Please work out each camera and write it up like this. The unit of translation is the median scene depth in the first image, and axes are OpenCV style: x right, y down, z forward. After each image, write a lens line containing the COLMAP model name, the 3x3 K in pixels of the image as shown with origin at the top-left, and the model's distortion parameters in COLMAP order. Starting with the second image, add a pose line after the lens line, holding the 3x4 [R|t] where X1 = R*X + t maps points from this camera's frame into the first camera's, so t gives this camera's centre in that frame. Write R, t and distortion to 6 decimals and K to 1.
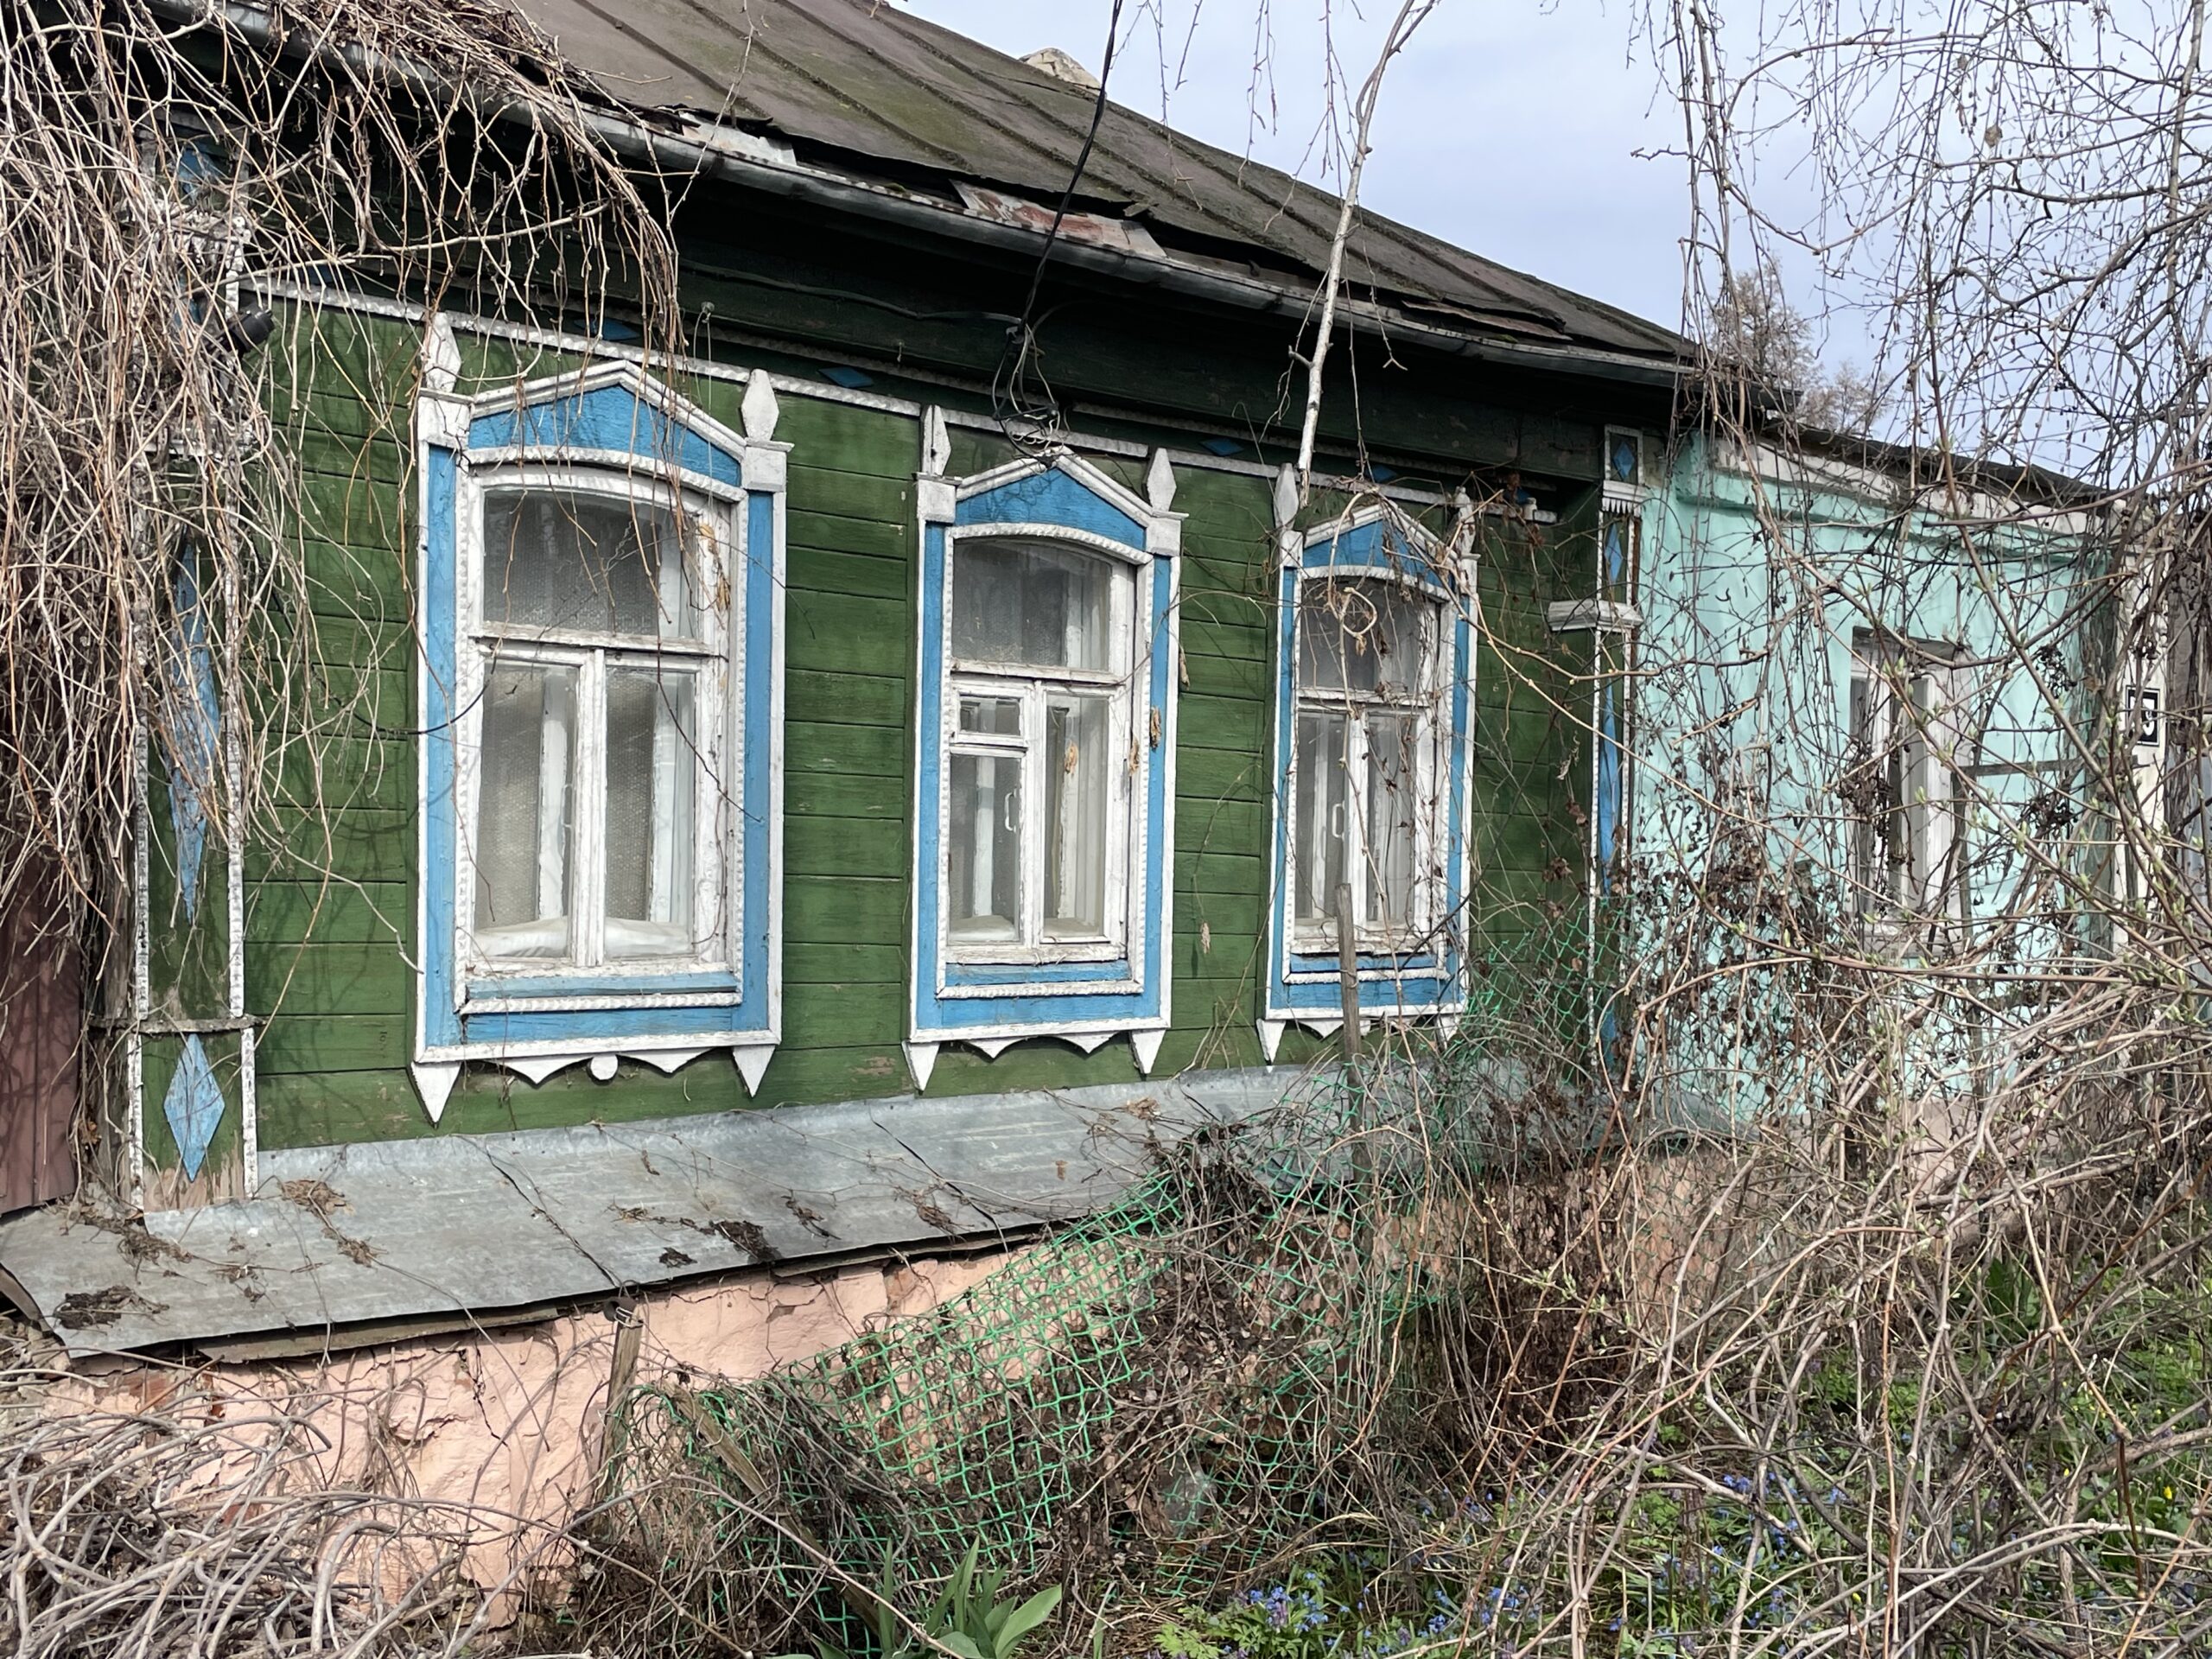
lens RADIAL K [[2472.0, 0, 1101.1], [0, 2472.0, 869.8], [0, 0, 1]] dist [0.067531, 0.000000]
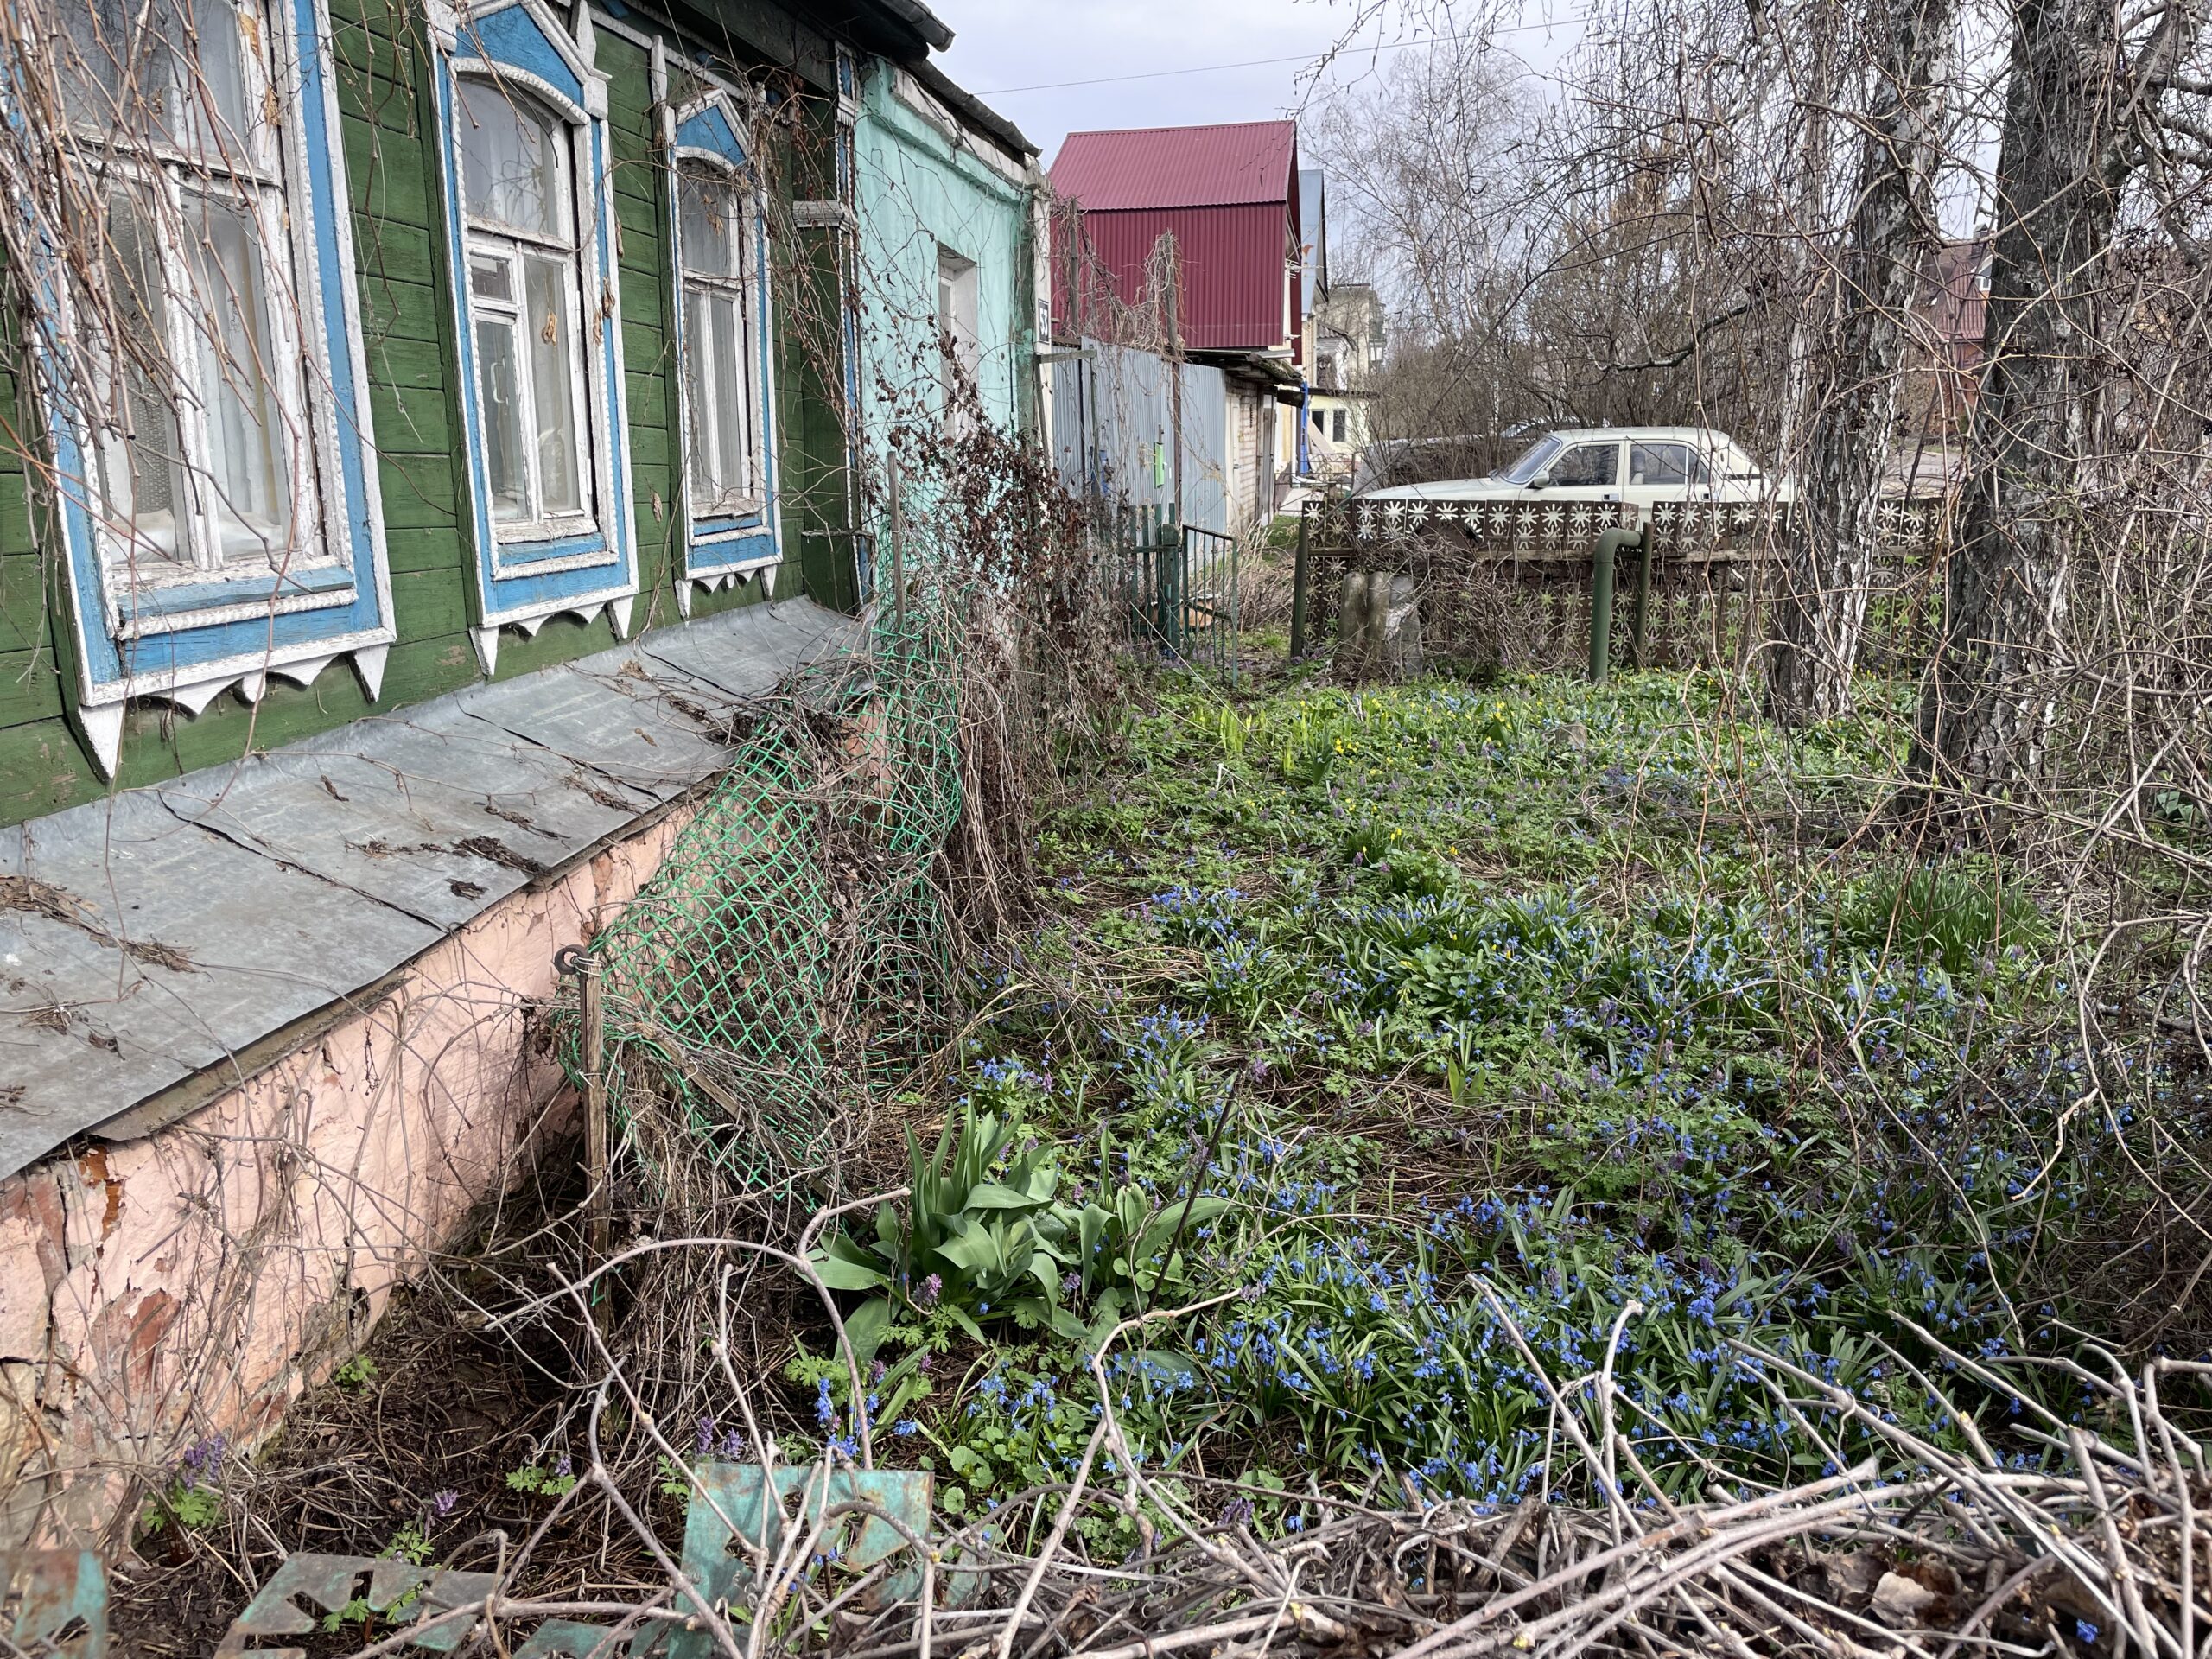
lens RADIAL K [[1664.0, 0, 1122.1], [0, 1664.0, 836.7], [0, 0, 1]] dist [0.071949, -0.012714]
pose [[0.762423, -0.161614, 0.626571, -0.330028], [0.009589, 0.971023, 0.238793, -0.007068], [-0.647008, -0.176053, 0.741880, 0.343727]]
